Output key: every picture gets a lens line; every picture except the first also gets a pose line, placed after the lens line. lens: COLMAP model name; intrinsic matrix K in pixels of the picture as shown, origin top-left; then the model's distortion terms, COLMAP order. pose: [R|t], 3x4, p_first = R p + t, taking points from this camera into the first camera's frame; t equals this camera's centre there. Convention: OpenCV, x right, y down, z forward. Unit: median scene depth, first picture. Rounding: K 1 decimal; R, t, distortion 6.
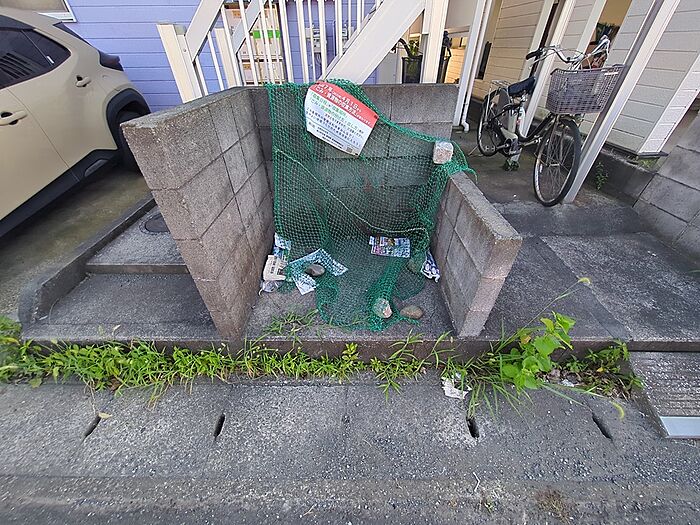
lens RADIAL K [[280.0, 0, 351.8], [0, 280.0, 270.0], [0, 0, 1]] dist [0.006830, 0.000414]
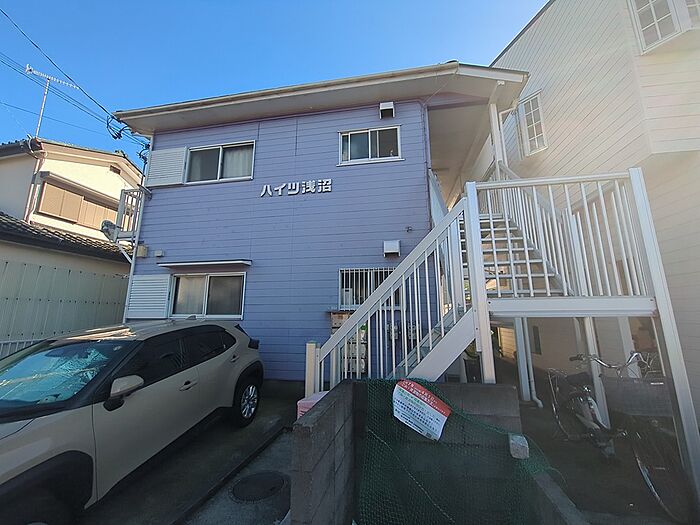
lens RADIAL K [[280.0, 0, 352.7], [0, 280.0, 263.1], [0, 0, 1]] dist [0.006830, 0.000414]
pose [[0.977674, -0.026904, -0.208398, -0.056148], [-0.141137, 0.650674, -0.746126, 0.020925], [0.155673, 0.758881, 0.632350, -0.326881]]
